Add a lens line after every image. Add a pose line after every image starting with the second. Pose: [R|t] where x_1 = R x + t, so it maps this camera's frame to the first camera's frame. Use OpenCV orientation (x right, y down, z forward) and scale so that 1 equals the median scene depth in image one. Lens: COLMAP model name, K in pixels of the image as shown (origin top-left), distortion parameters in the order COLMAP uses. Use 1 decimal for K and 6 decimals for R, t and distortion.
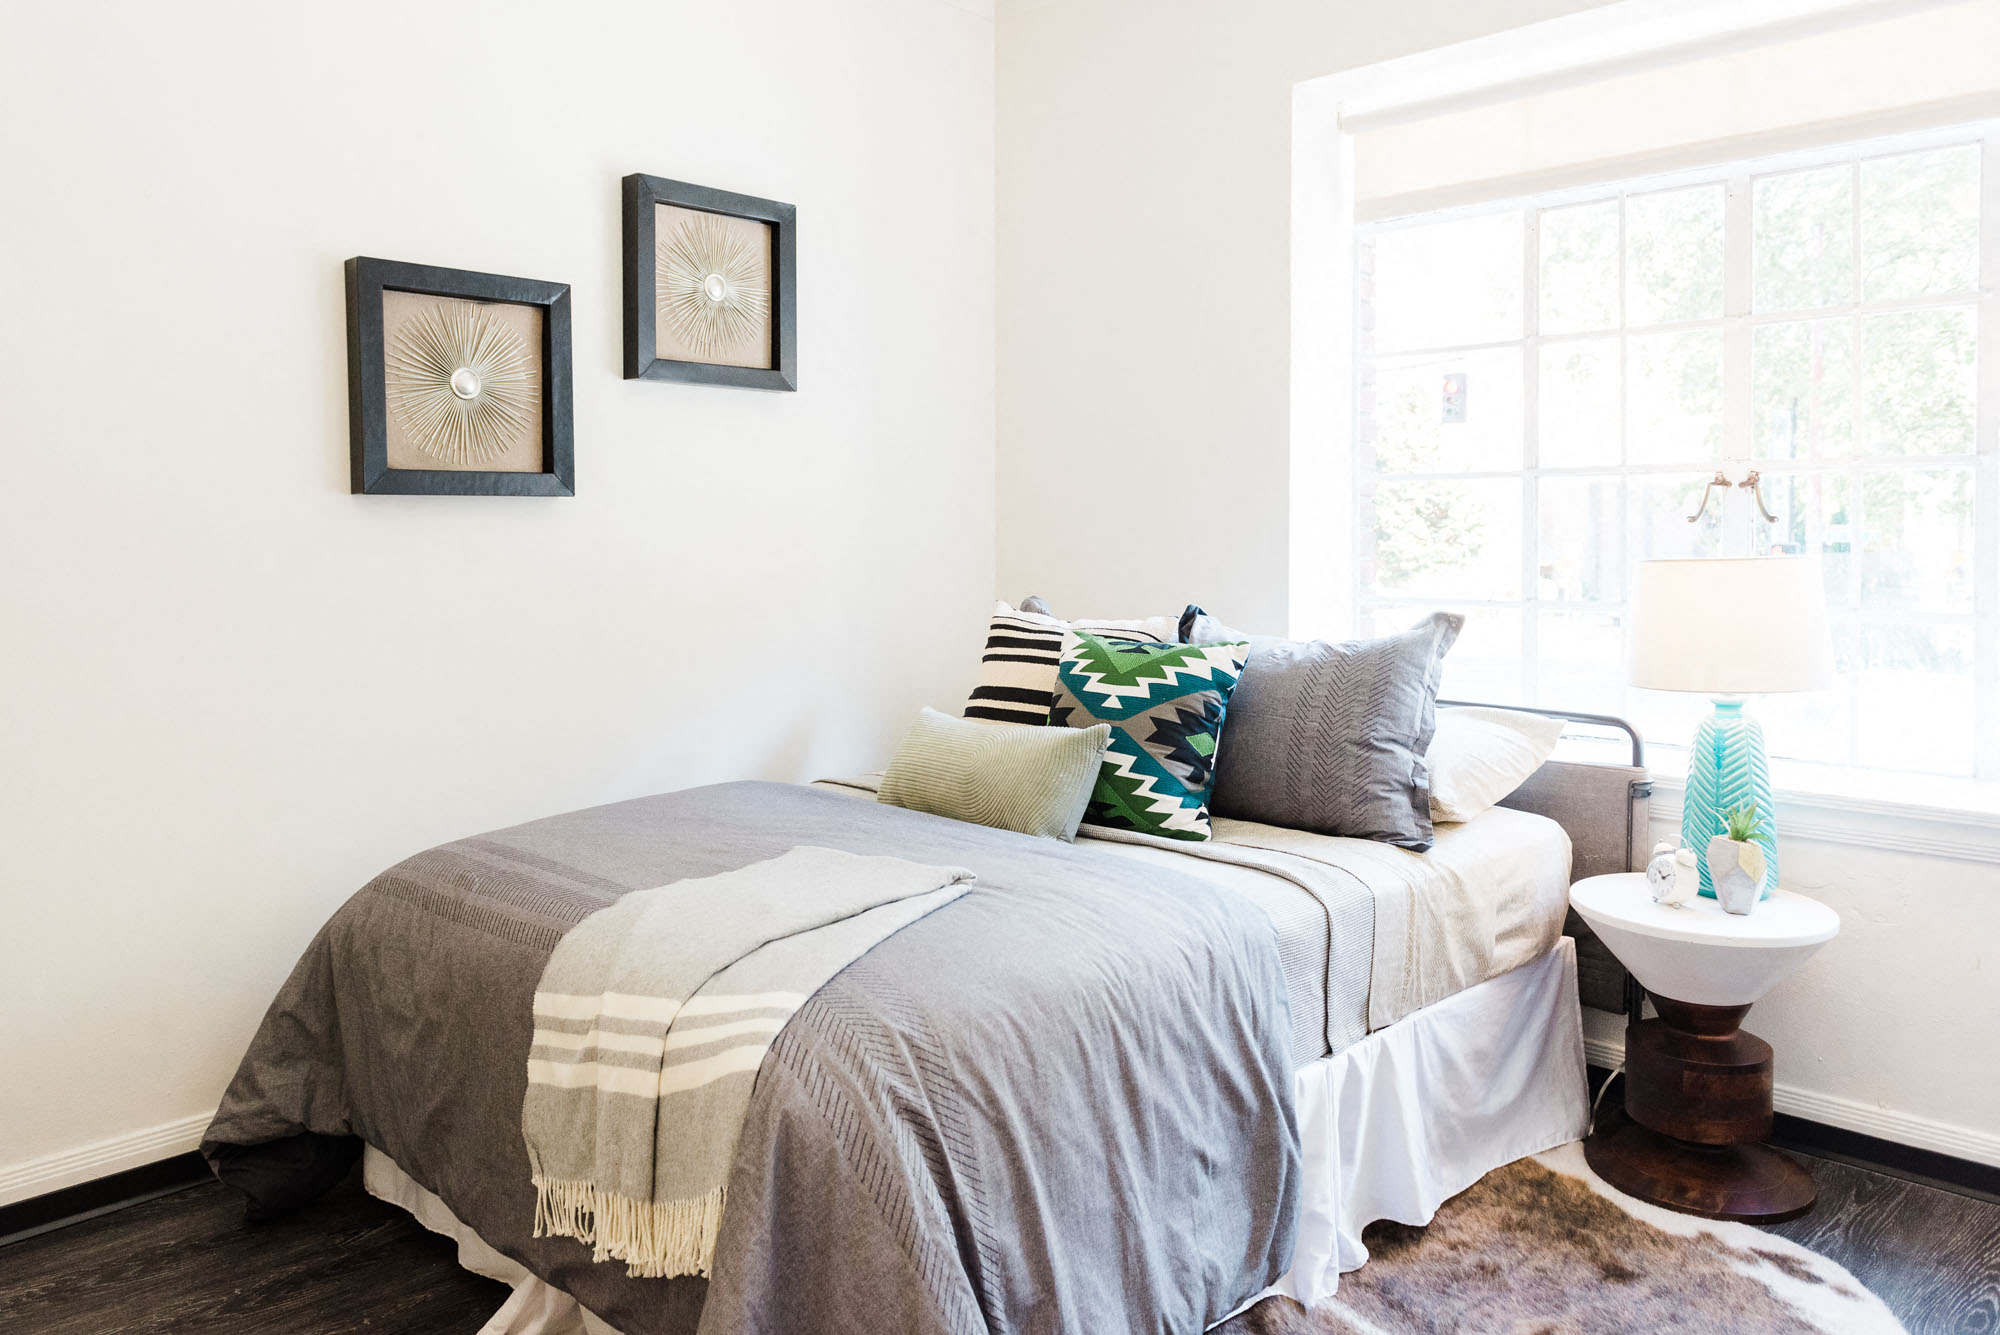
lens RADIAL K [[1443.6, 0, 1000.0], [0, 1443.6, 667.5], [0, 0, 1]] dist [-0.008917, -0.002643]
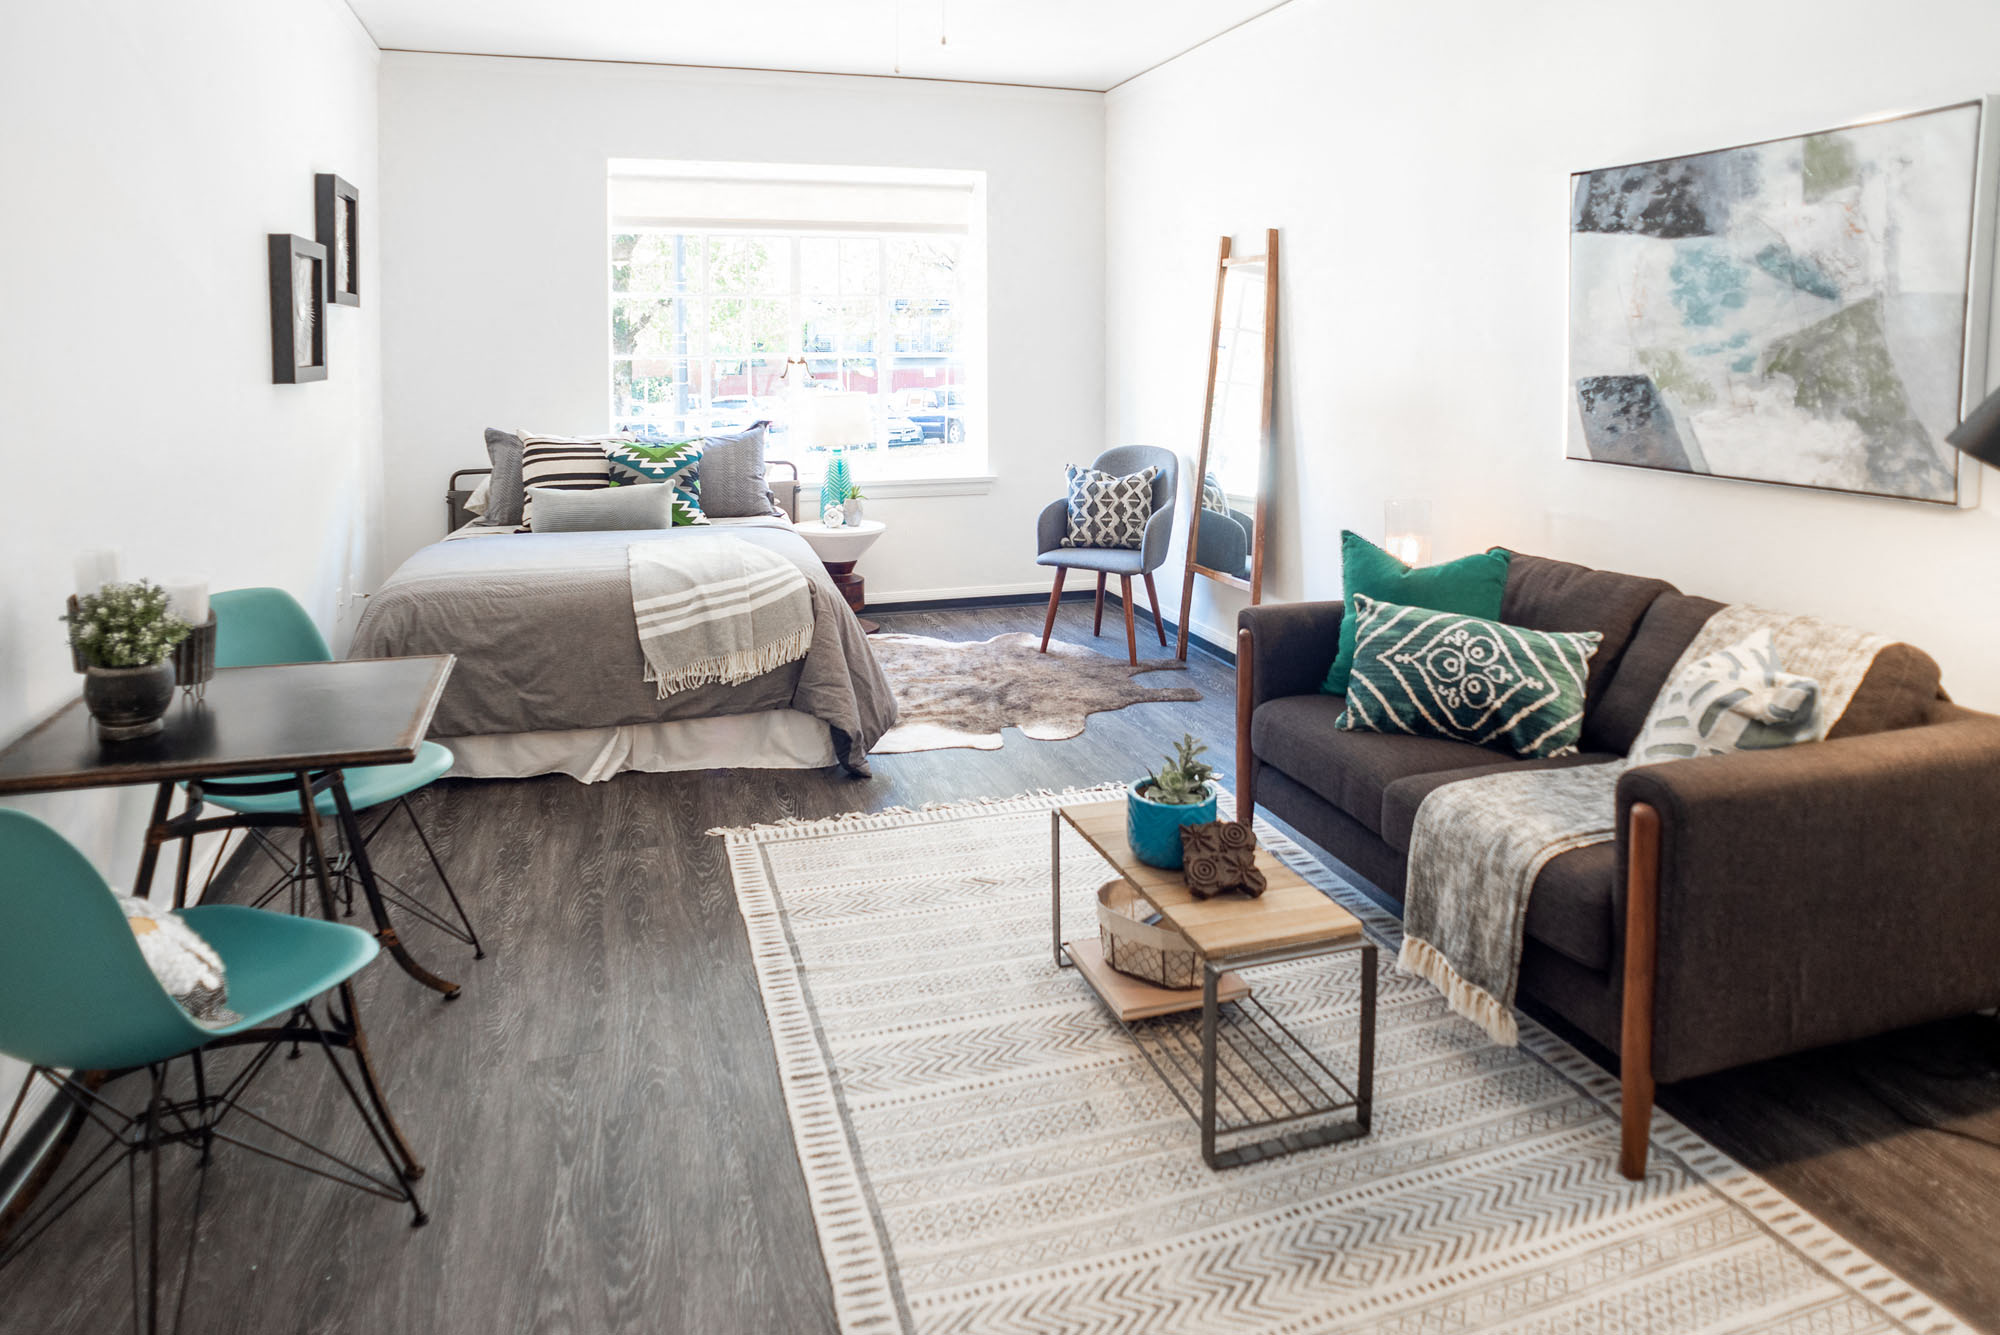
lens RADIAL K [[1251.4, 0, 1000.0], [0, 1251.4, 667.5], [0, 0, 1]] dist [-0.003330, -0.000093]
pose [[0.488412, -0.217467, 0.845081, -1.357923], [0.090908, 0.975859, 0.198581, -0.014647], [-0.867865, -0.020164, 0.496391, -0.396910]]
